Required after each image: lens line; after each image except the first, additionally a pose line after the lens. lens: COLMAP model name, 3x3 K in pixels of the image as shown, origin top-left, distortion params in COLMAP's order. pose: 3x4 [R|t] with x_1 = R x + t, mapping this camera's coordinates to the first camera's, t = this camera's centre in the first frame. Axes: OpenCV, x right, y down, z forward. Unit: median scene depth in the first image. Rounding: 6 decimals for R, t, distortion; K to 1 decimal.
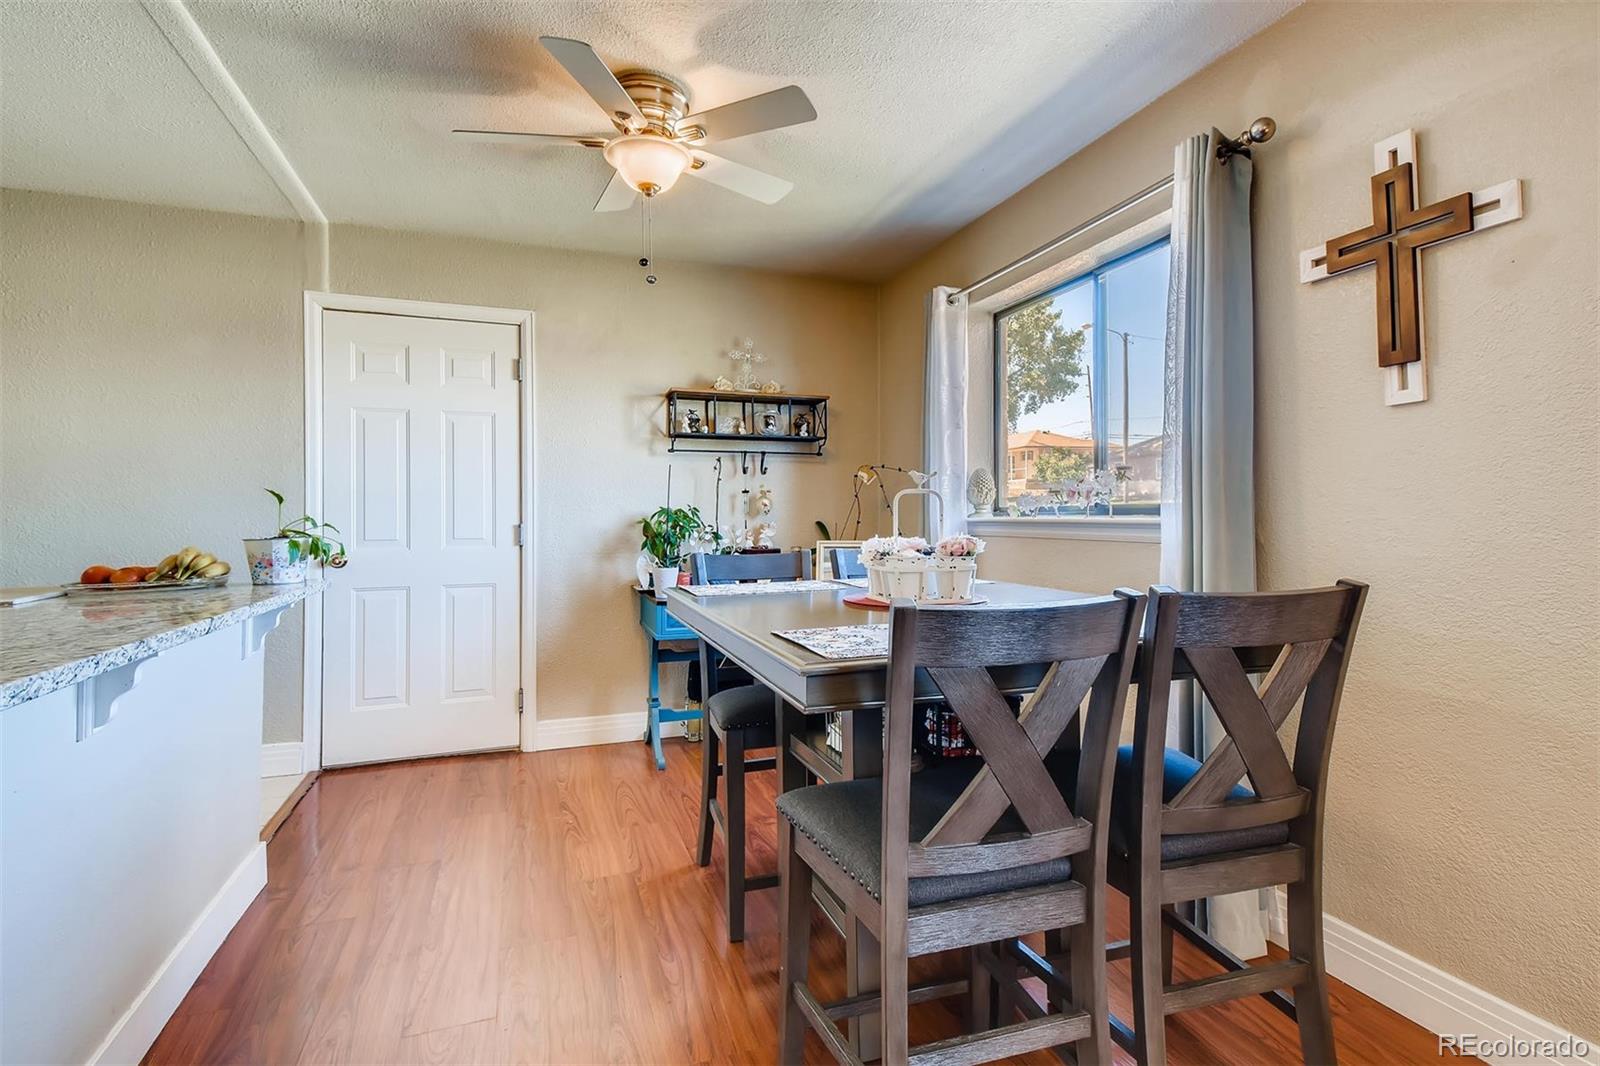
lens RADIAL K [[789.5, 0, 816.0], [0, 789.5, 511.8], [0, 0, 1]] dist [0.012909, -0.001675]
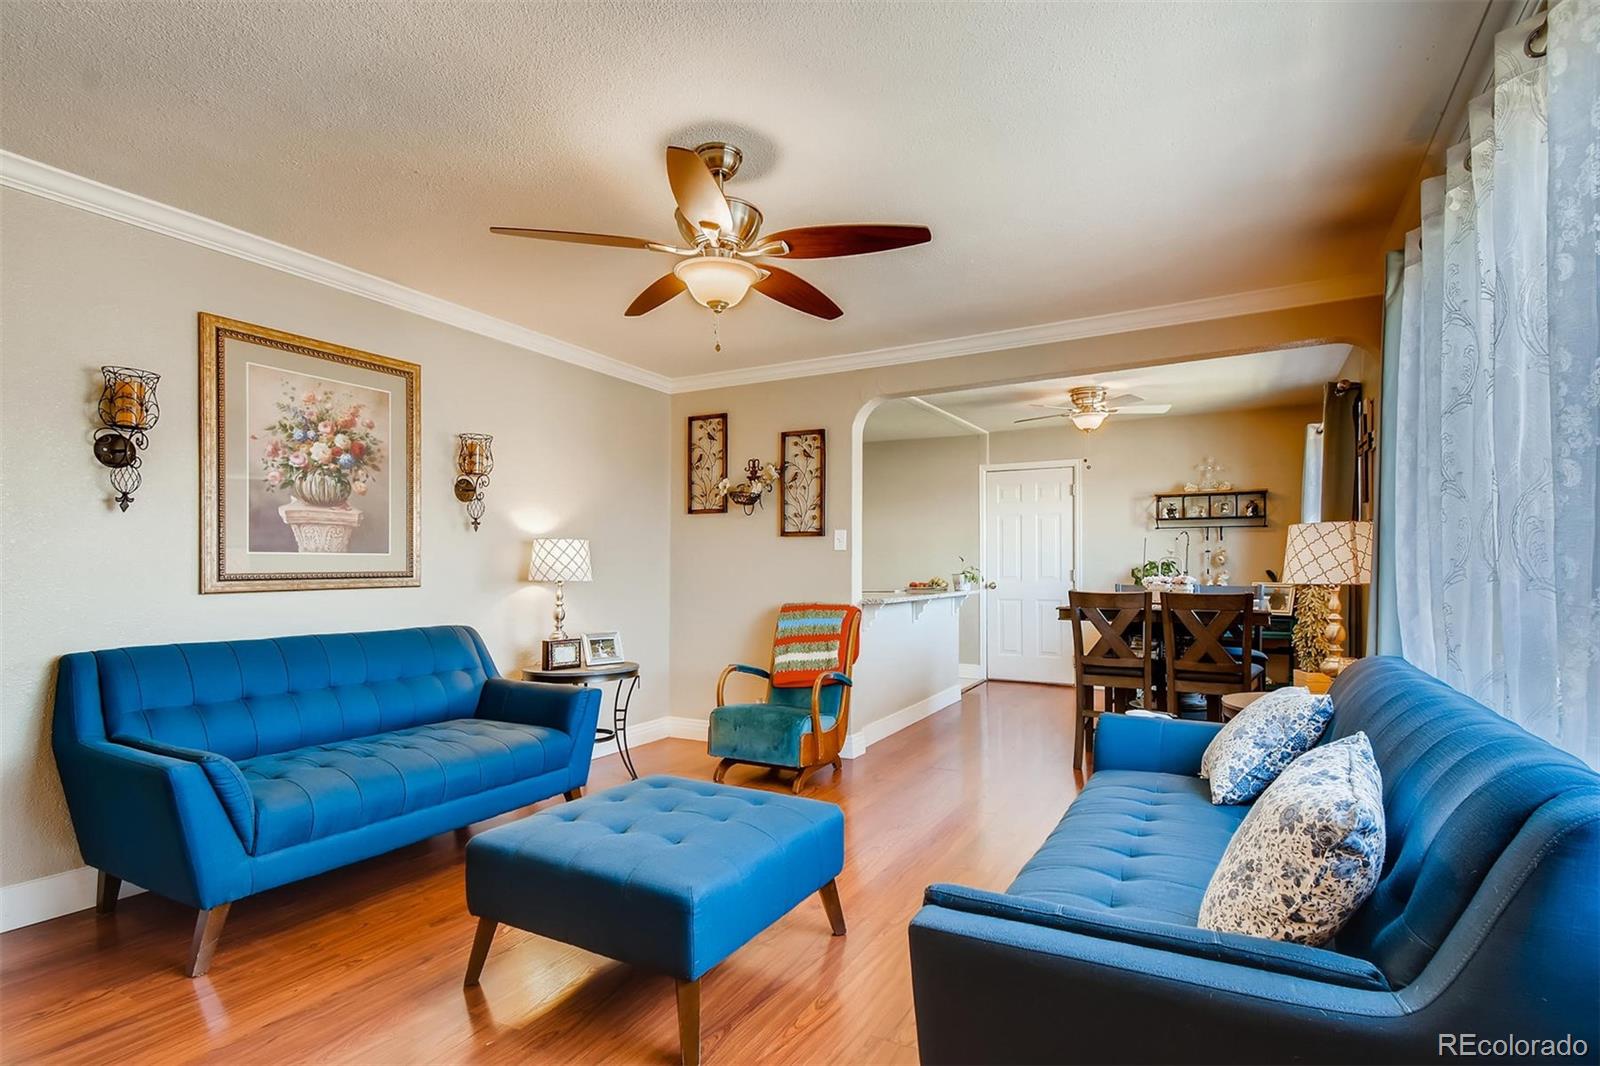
lens RADIAL K [[789.5, 0, 802.5], [0, 789.5, 546.8], [0, 0, 1]] dist [0.012909, -0.001675]
pose [[0.656942, -0.009898, -0.753876, 0.610229], [-0.000702, 0.999905, -0.013740, -0.012080], [0.753941, 0.009556, 0.656873, -0.725432]]
